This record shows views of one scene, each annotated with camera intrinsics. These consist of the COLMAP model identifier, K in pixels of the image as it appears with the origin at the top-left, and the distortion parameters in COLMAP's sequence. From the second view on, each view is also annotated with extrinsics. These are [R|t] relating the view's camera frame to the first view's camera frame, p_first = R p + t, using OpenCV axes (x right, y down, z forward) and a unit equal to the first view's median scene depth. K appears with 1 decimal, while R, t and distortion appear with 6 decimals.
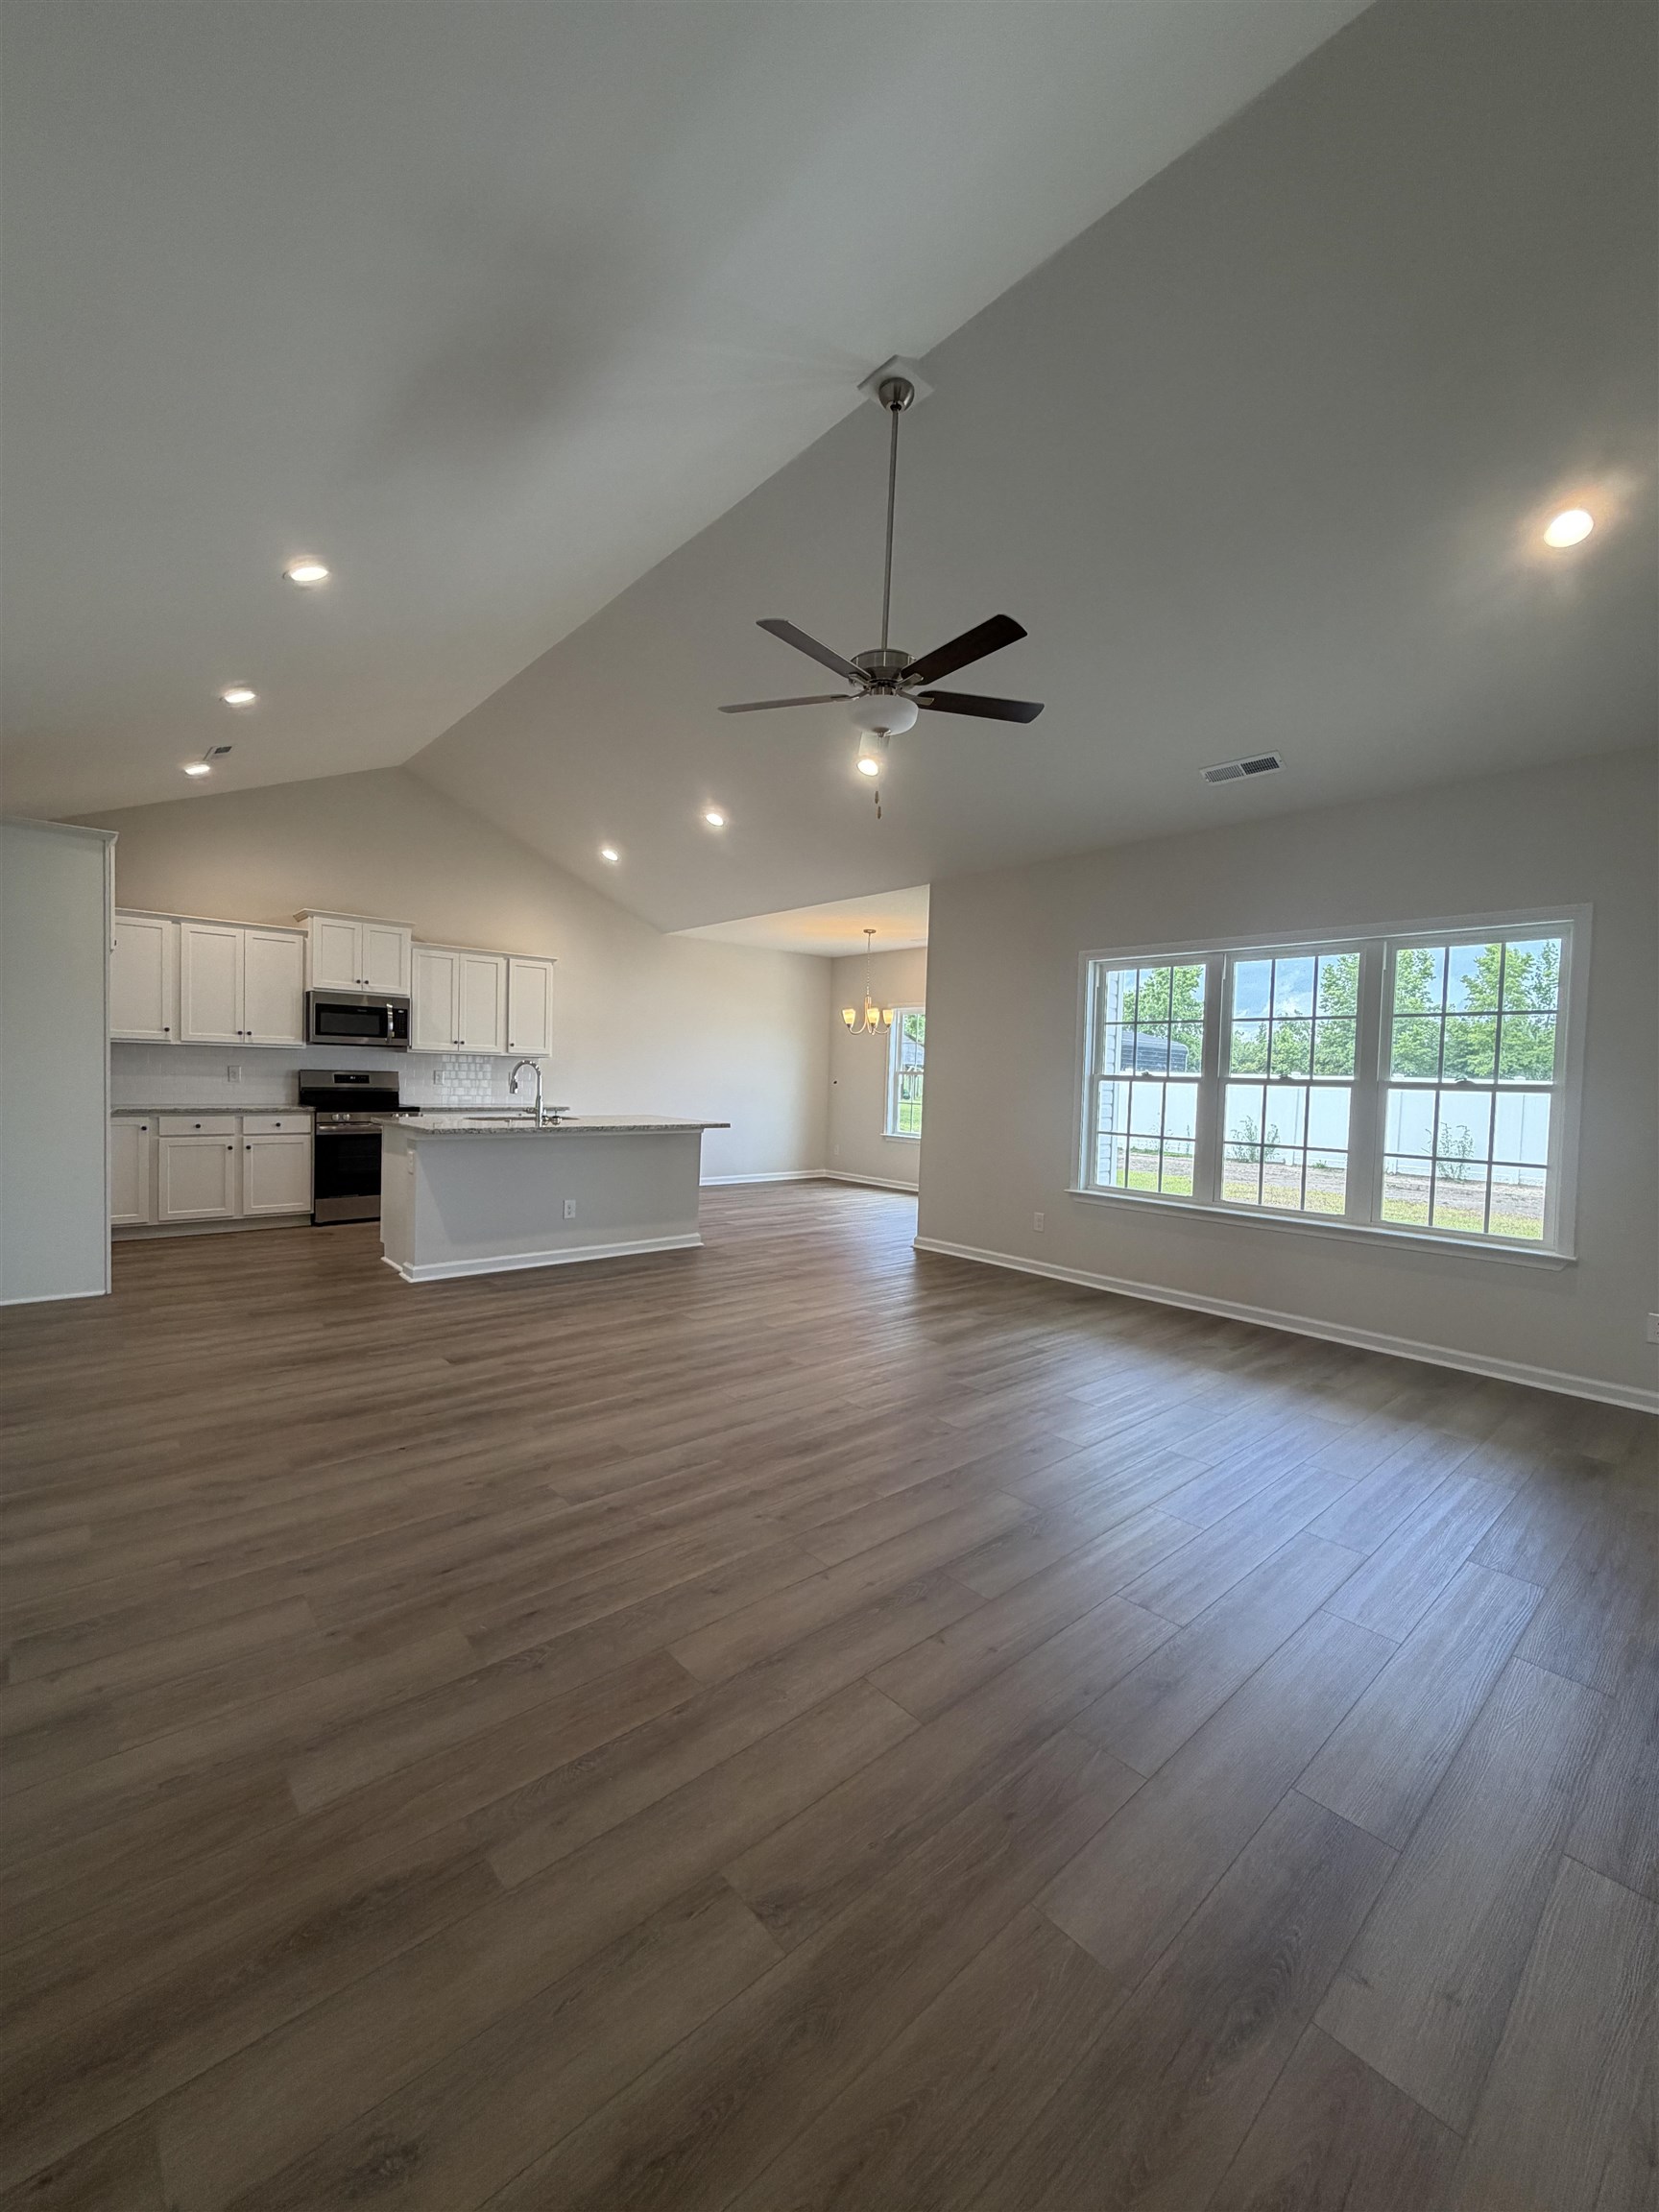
lens RADIAL K [[881.7, 0, 828.9], [0, 881.7, 1103.4], [0, 0, 1]] dist [0.002658, -0.000316]
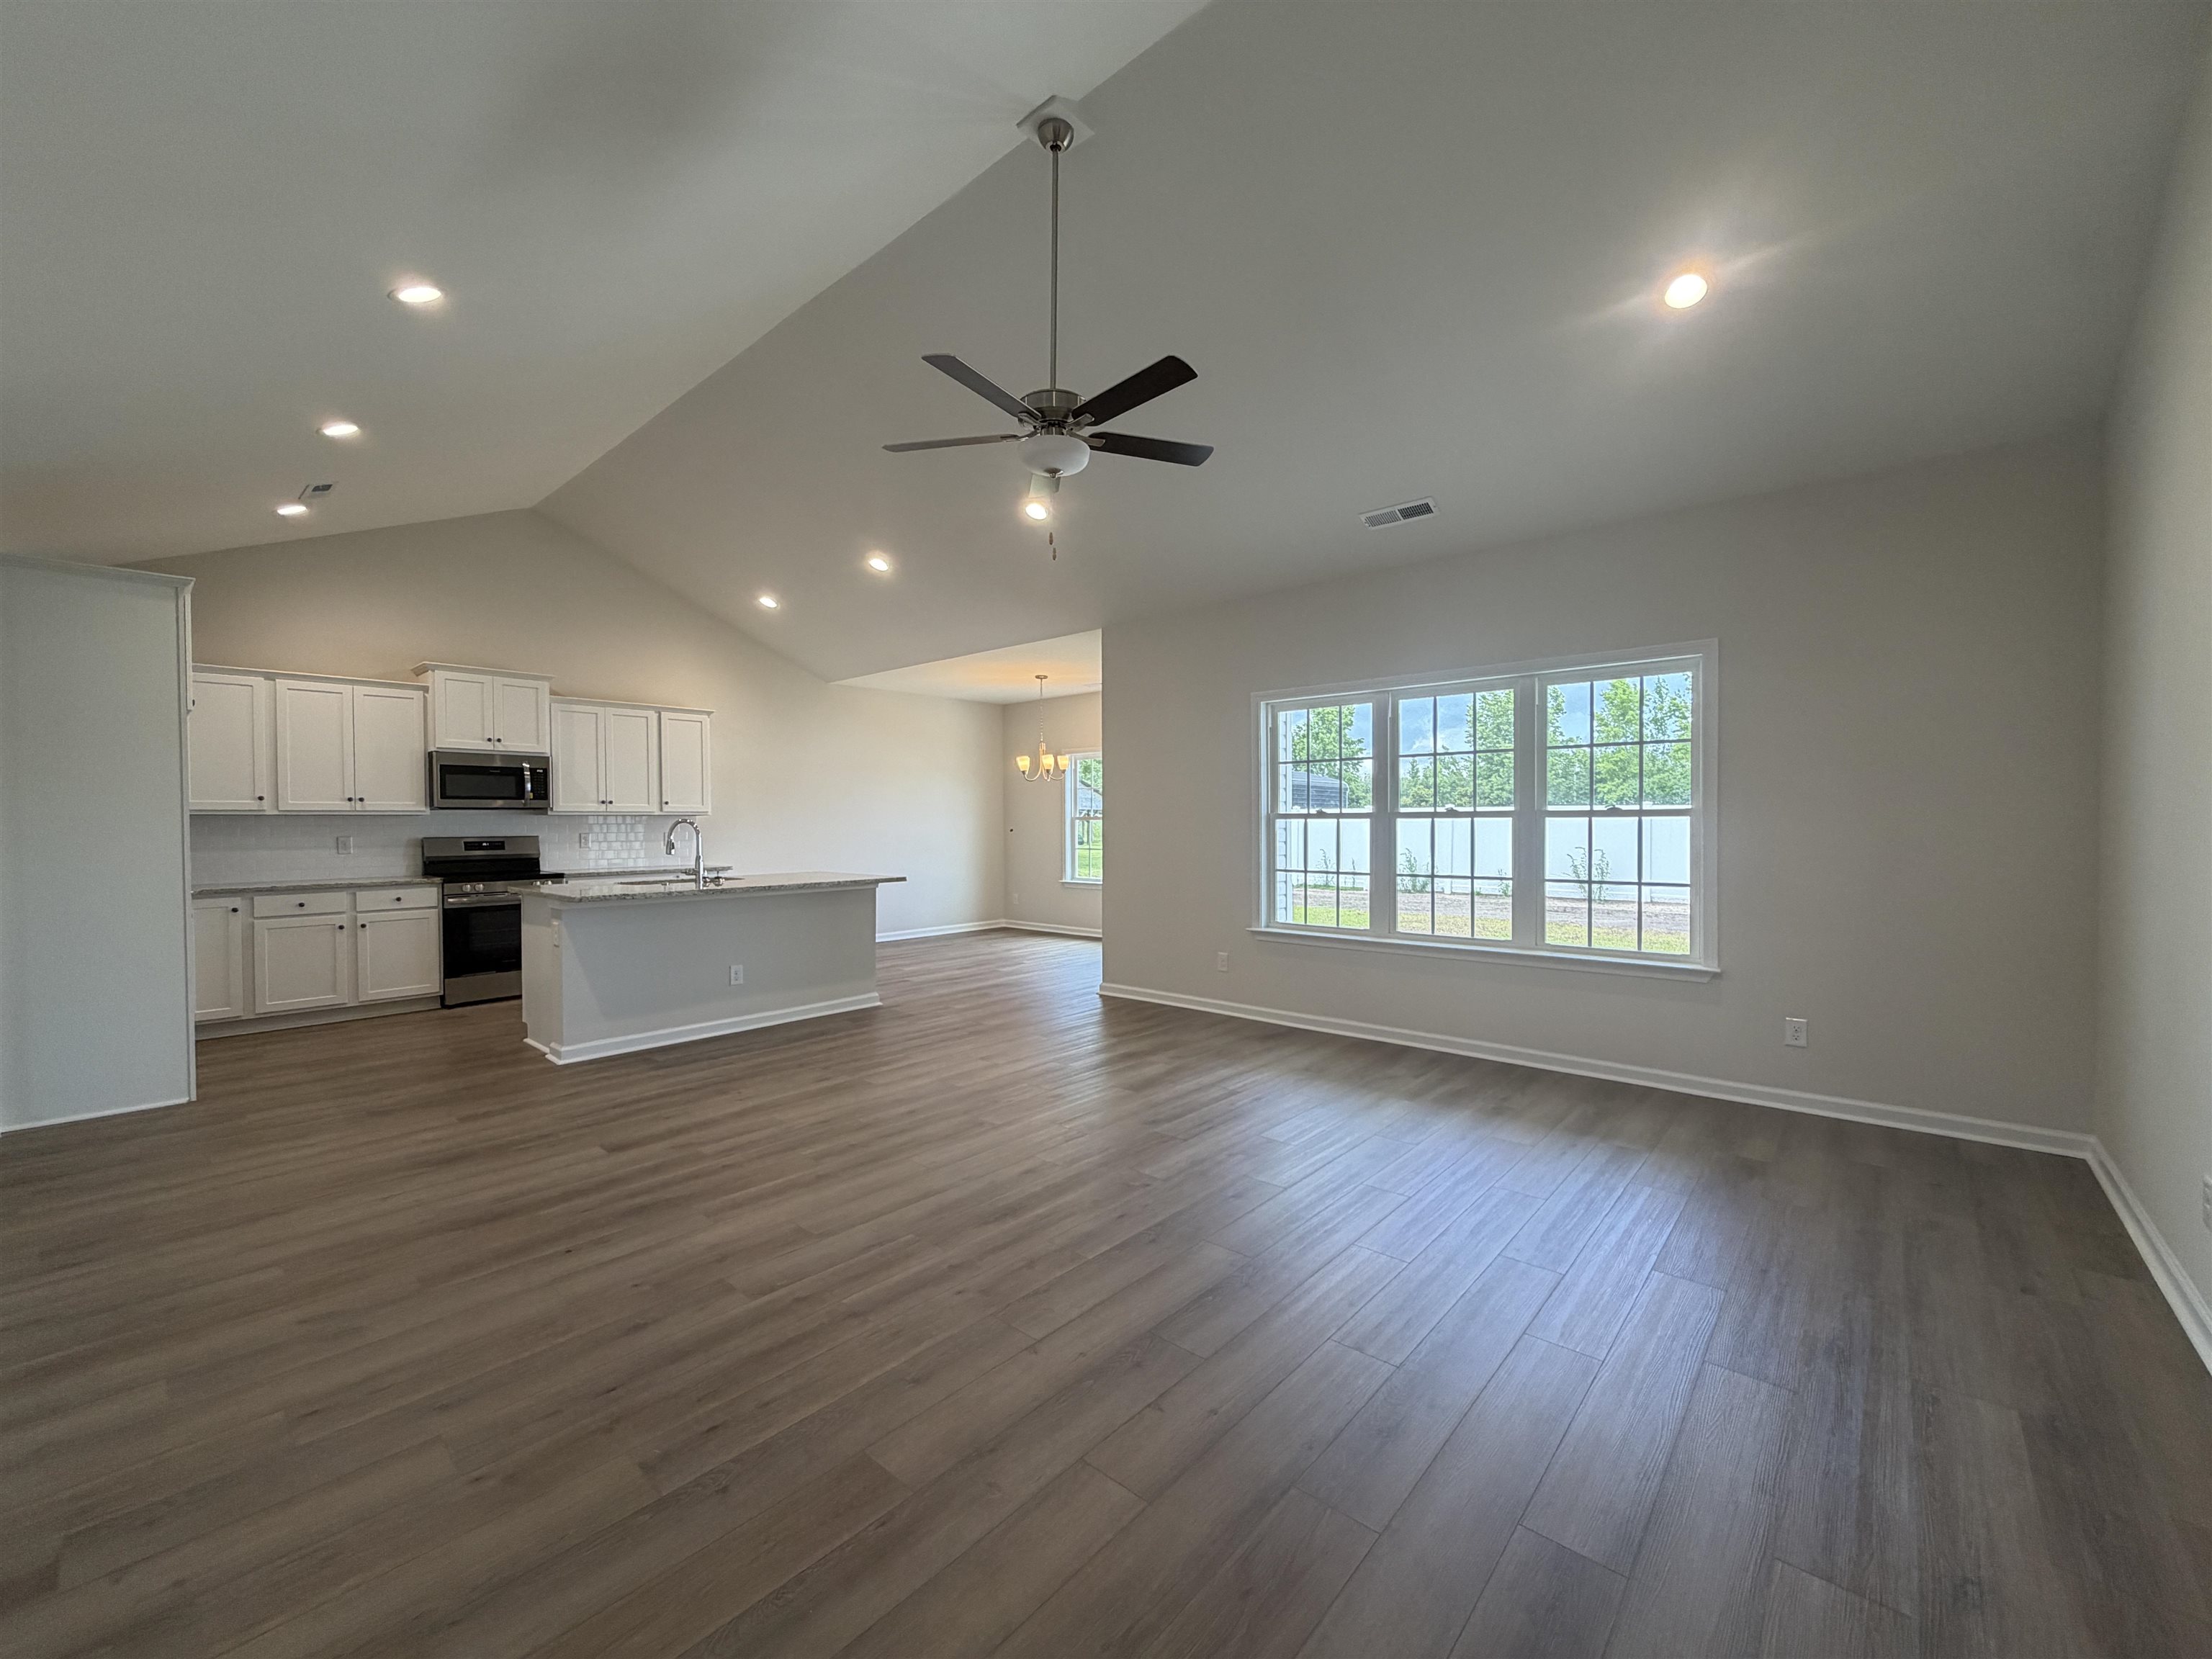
lens RADIAL K [[881.7, 0, 1103.1], [0, 881.7, 833.2], [0, 0, 1]] dist [0.002658, -0.000316]
pose [[0.992712, -0.036515, 0.114847, -0.010586], [0.038687, 0.999111, -0.016733, -0.000817], [-0.114134, 0.021054, 0.993242, 0.021210]]
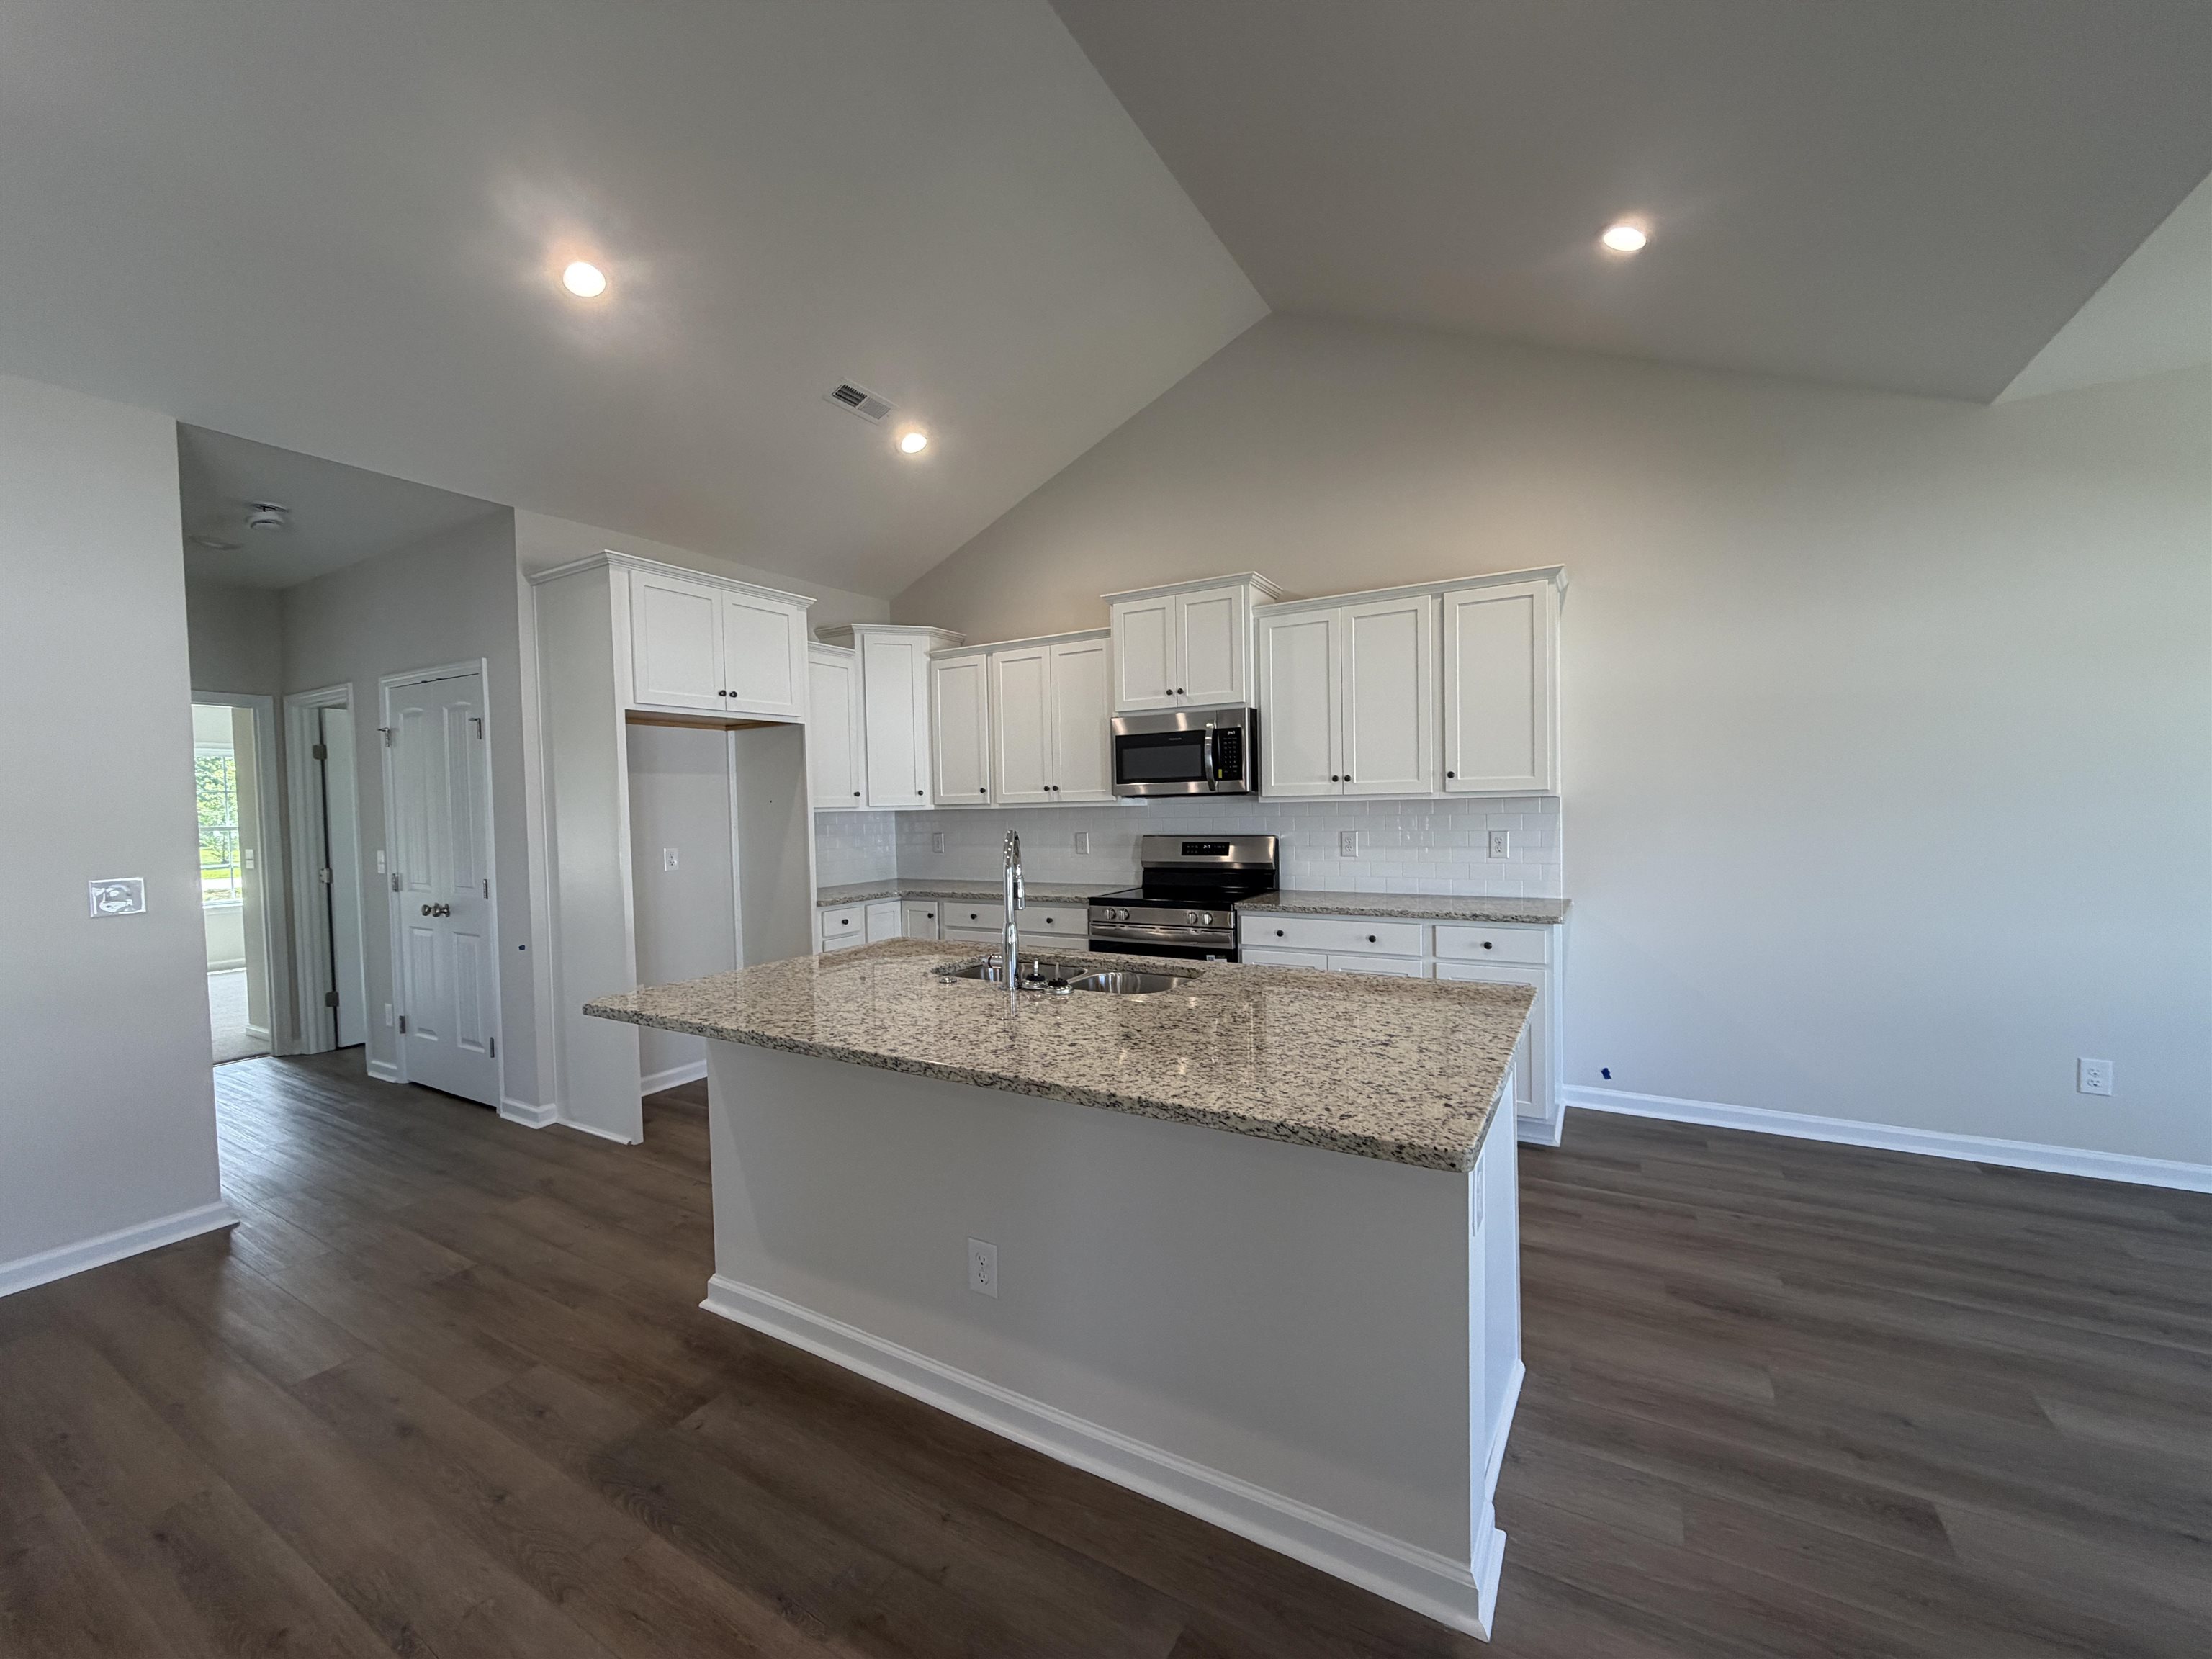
lens RADIAL K [[881.7, 0, 1104.3], [0, 881.7, 834.9], [0, 0, 1]] dist [0.002658, -0.000316]
pose [[0.312930, -0.002372, -0.949773, 0.060947], [-0.000993, 0.999996, -0.002824, -0.063614], [0.949776, 0.001827, 0.312926, 1.311732]]
